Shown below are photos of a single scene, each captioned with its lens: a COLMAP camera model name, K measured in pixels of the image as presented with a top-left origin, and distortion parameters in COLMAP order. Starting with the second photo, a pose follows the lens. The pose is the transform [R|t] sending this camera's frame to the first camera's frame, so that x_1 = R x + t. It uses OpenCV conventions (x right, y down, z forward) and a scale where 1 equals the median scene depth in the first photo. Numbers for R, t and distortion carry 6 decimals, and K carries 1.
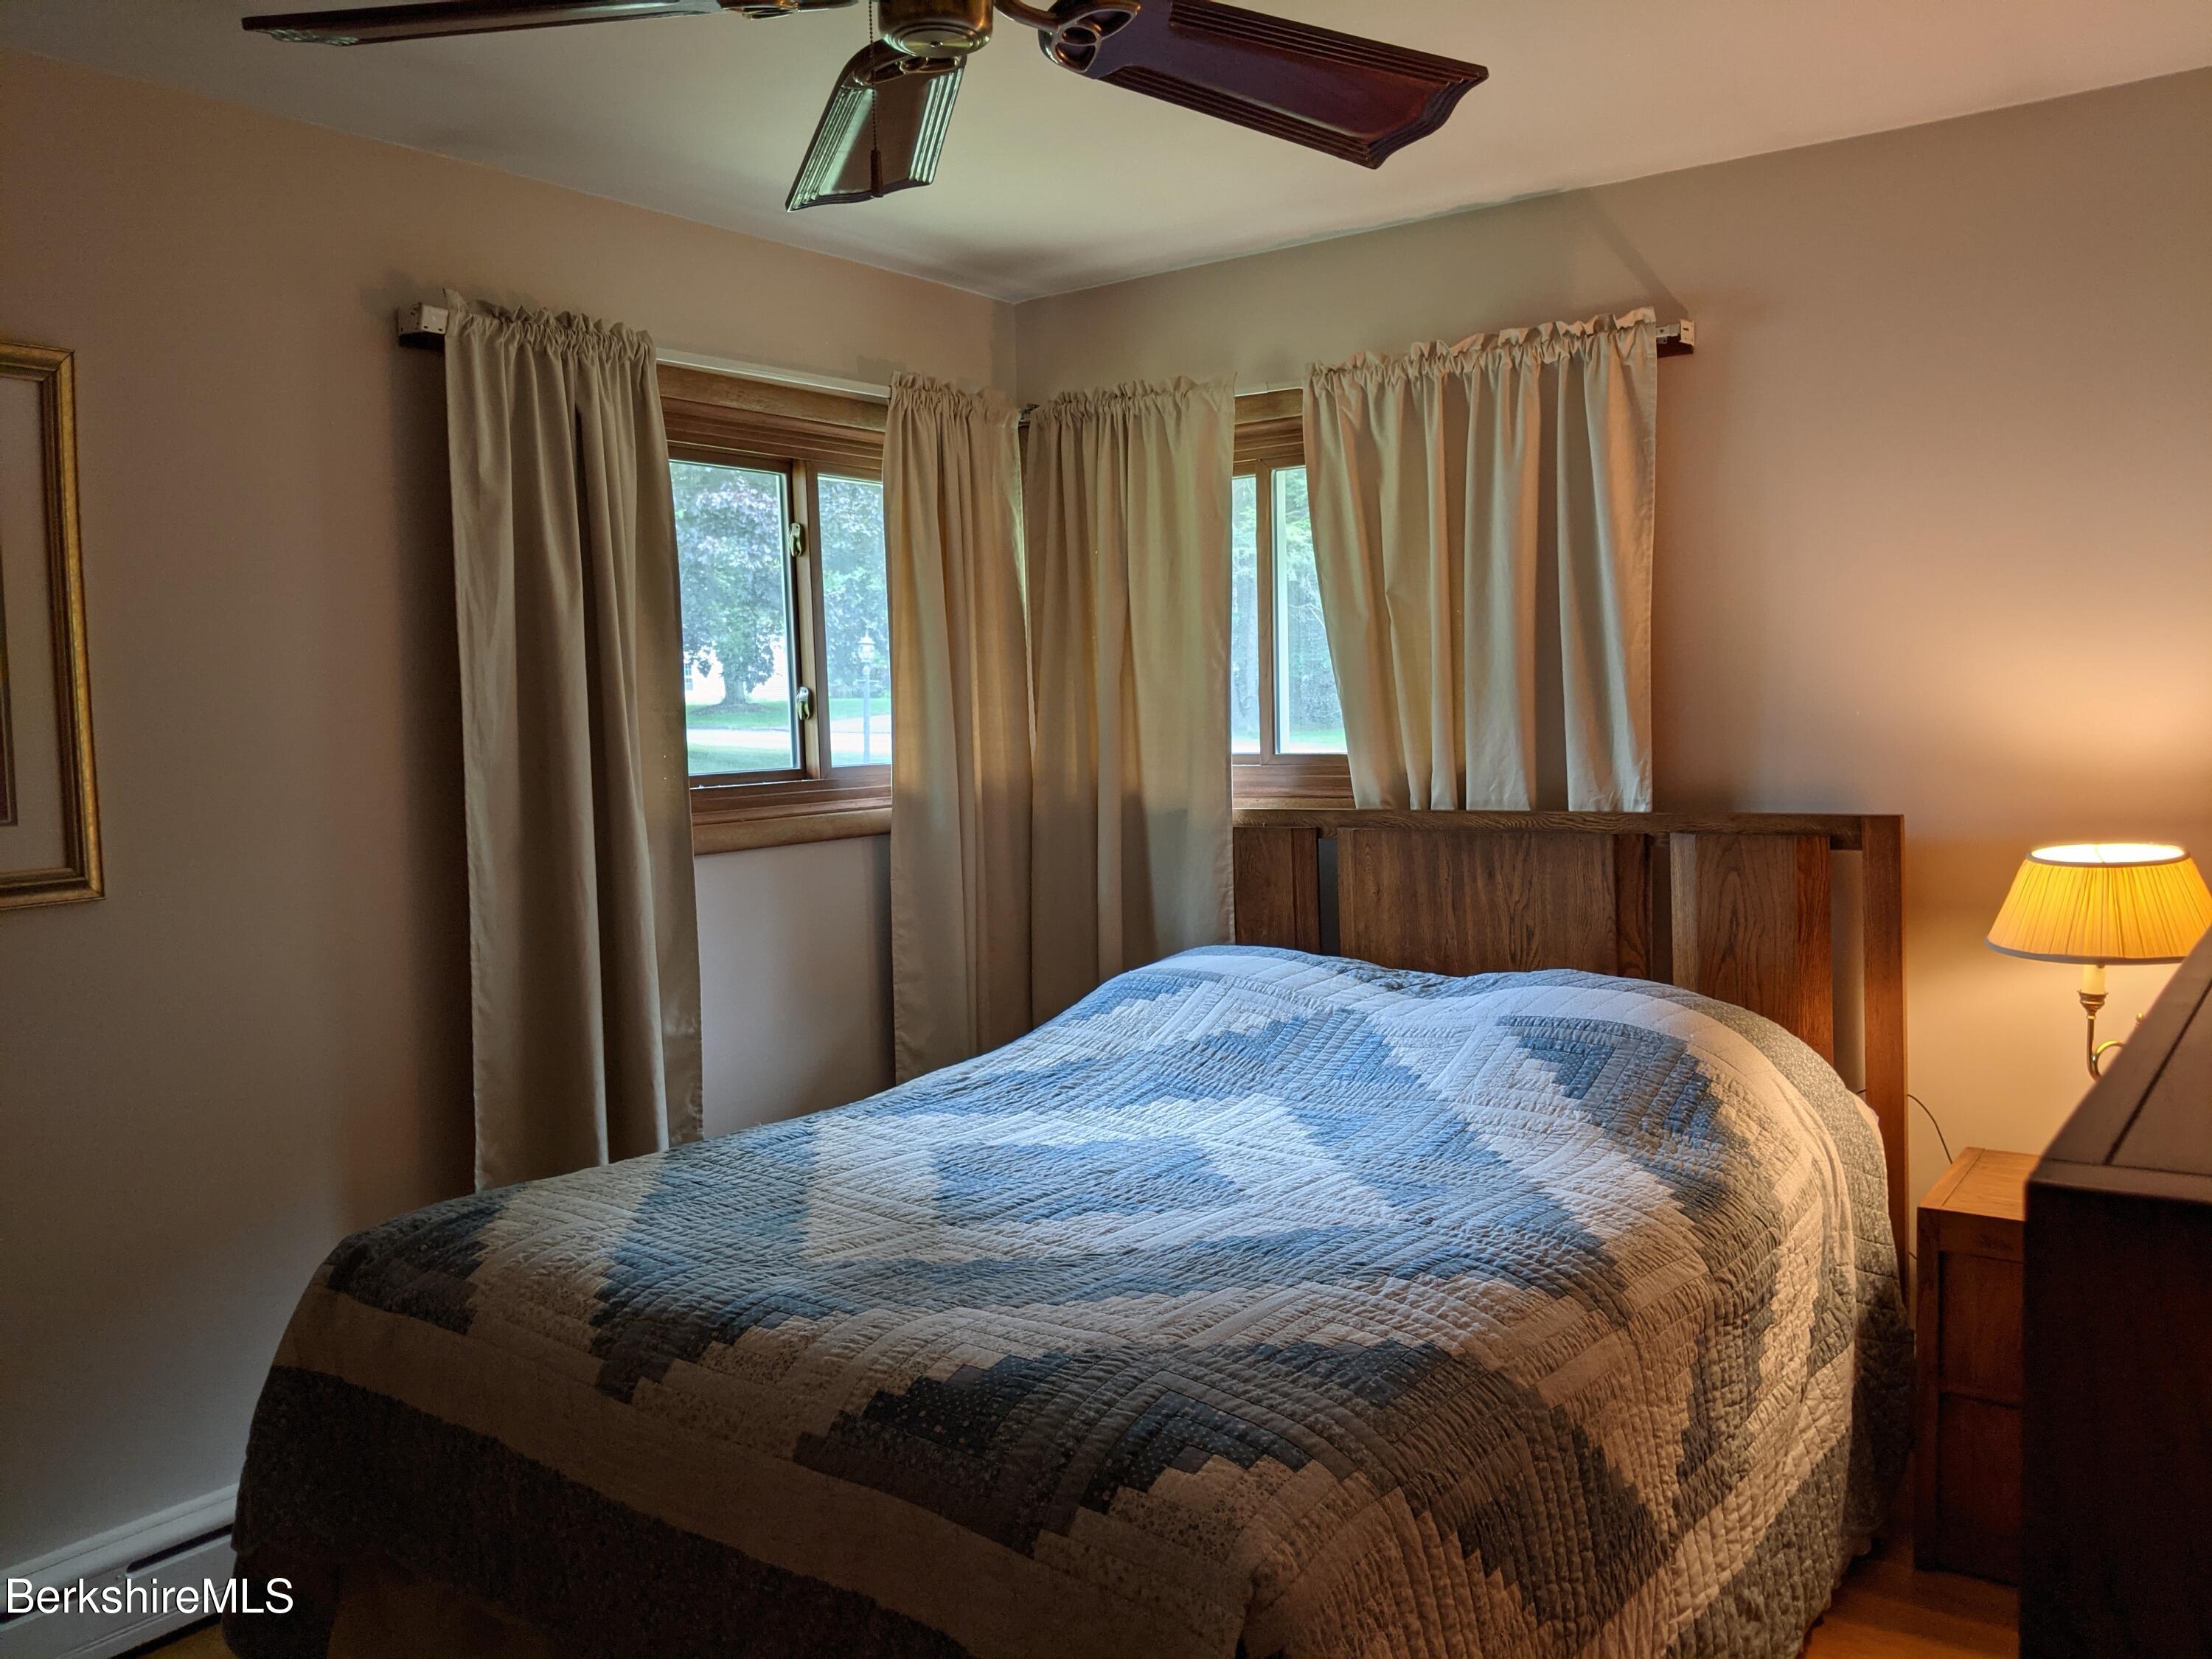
lens RADIAL K [[1783.9, 0, 1106.0], [0, 1783.9, 829.5], [0, 0, 1]] dist [-0.019327, -0.009832]
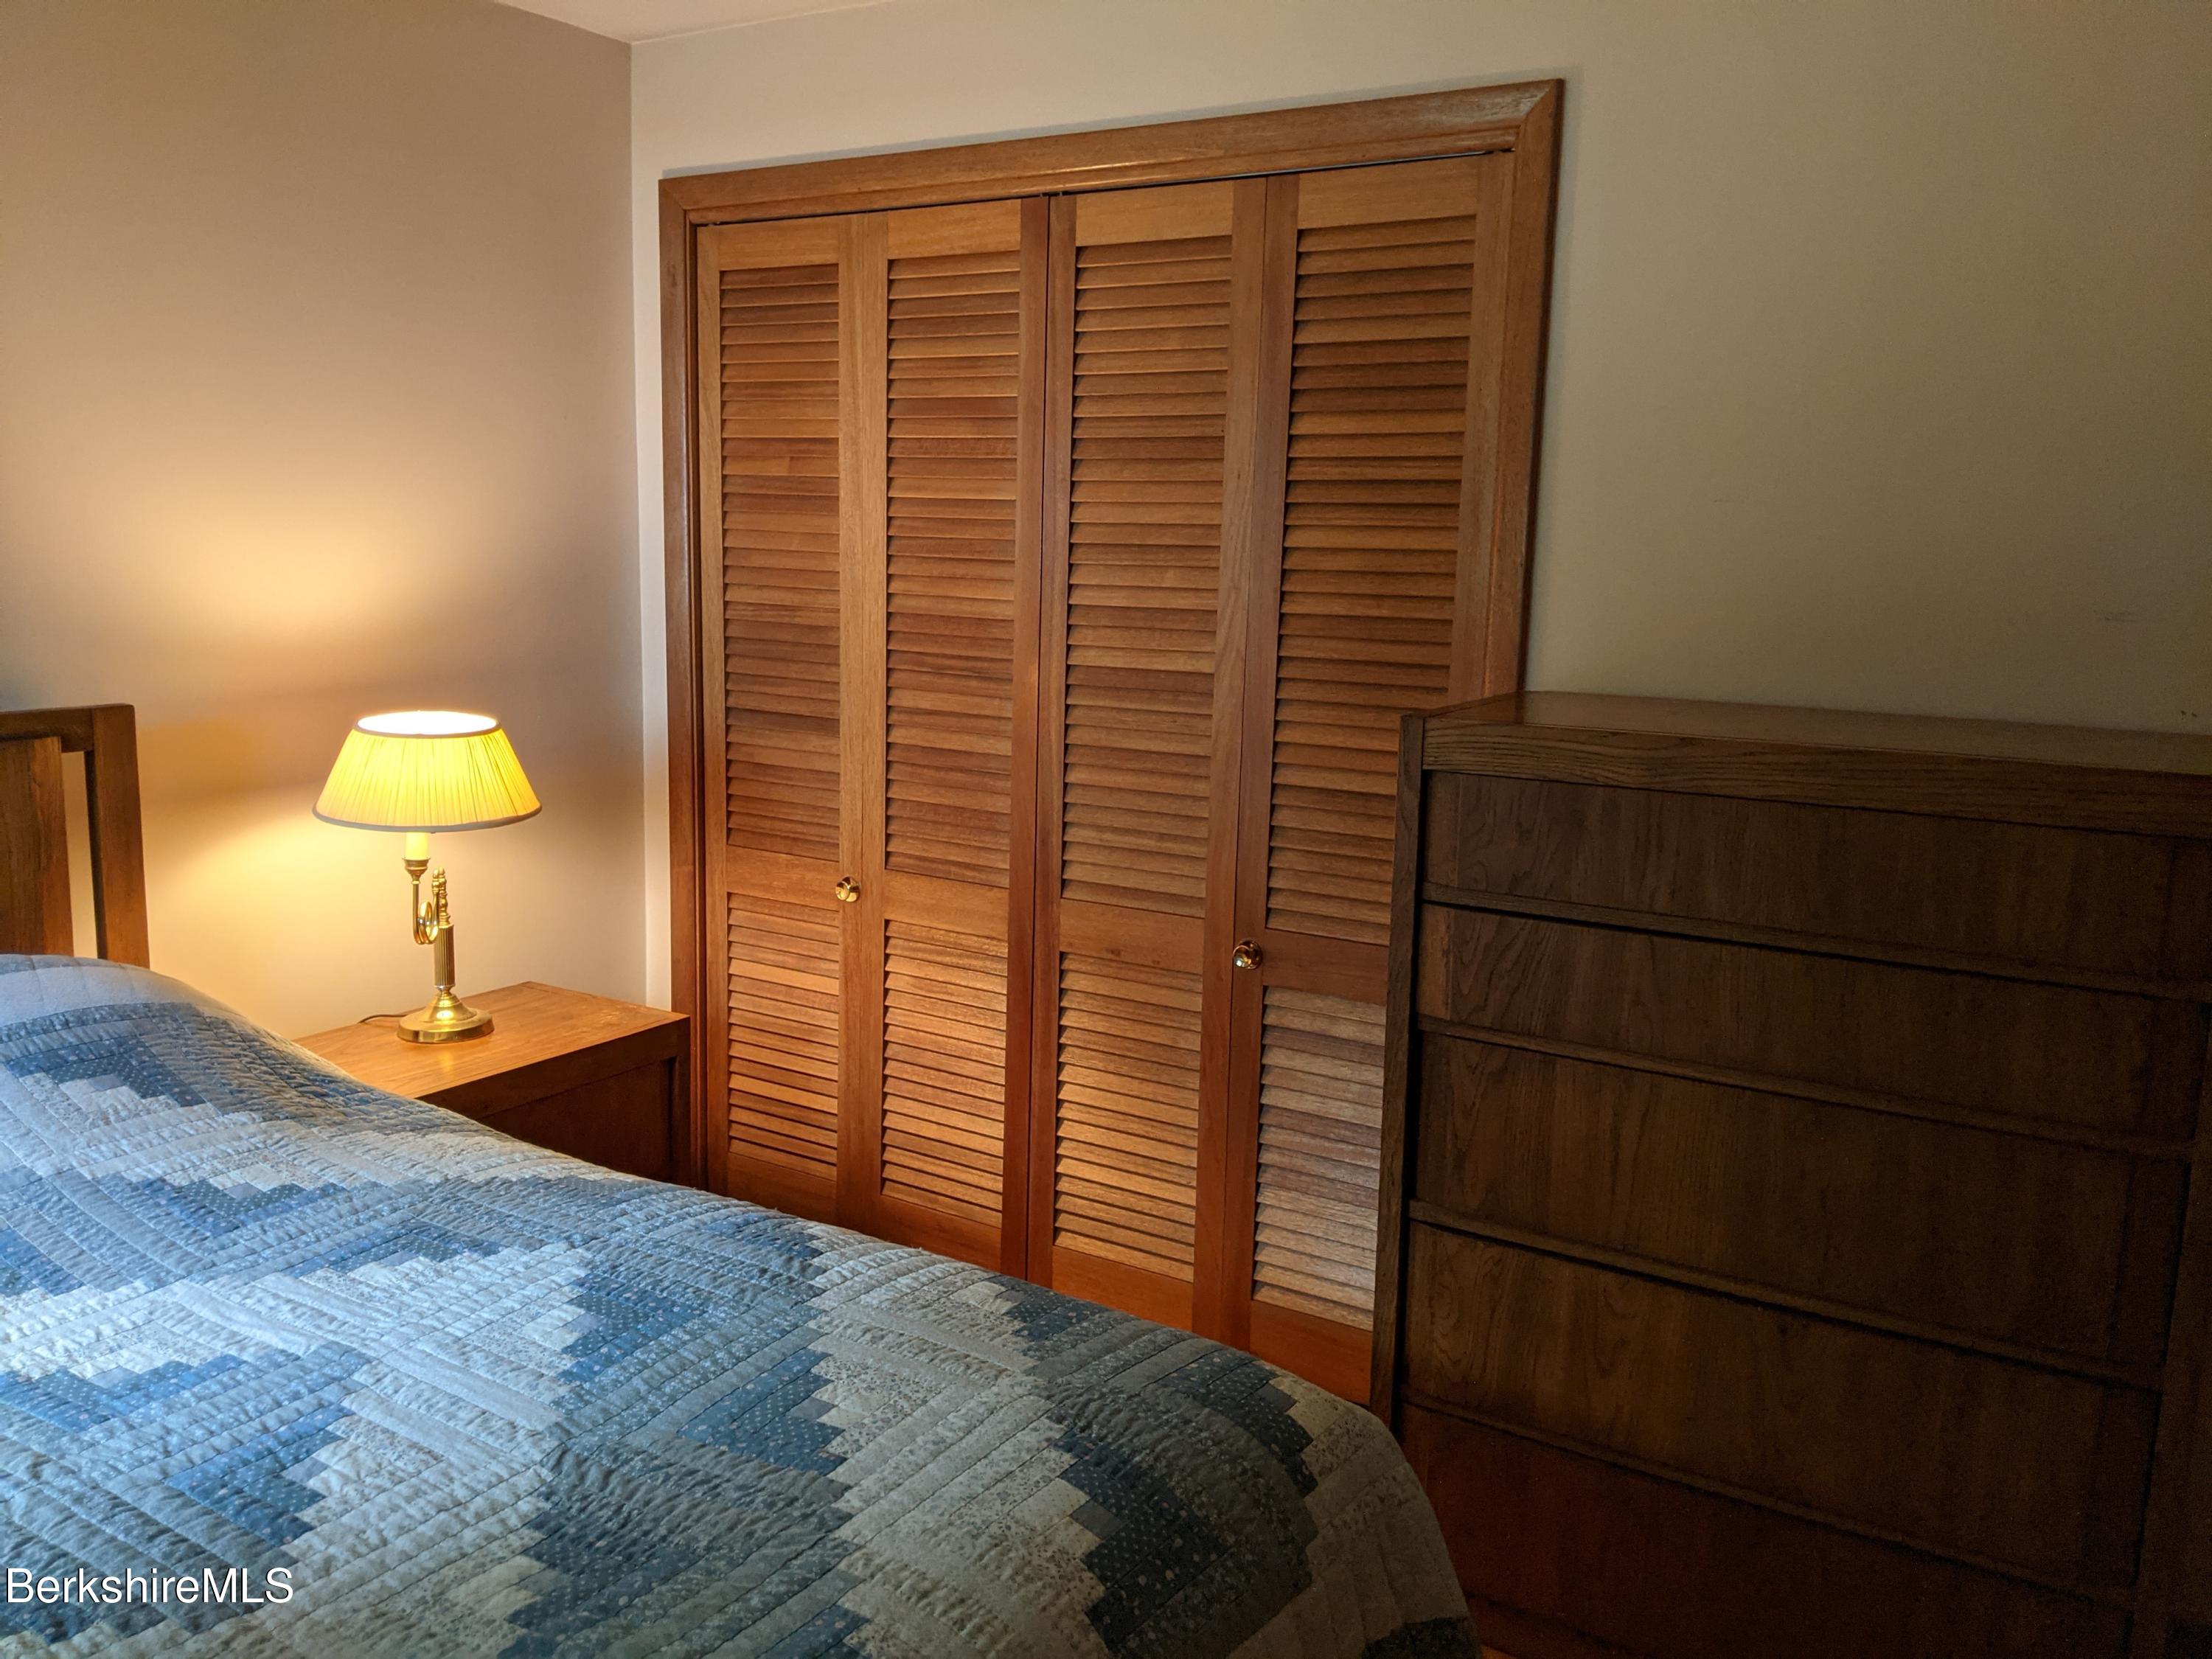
lens RADIAL K [[1783.9, 0, 1106.0], [0, 1783.9, 829.5], [0, 0, 1]] dist [-0.019327, -0.009832]
pose [[-0.065779, -0.143423, 0.987473, -0.495285], [0.052734, 0.987734, 0.146974, -0.056168], [-0.996440, 0.061742, -0.057409, 0.653968]]
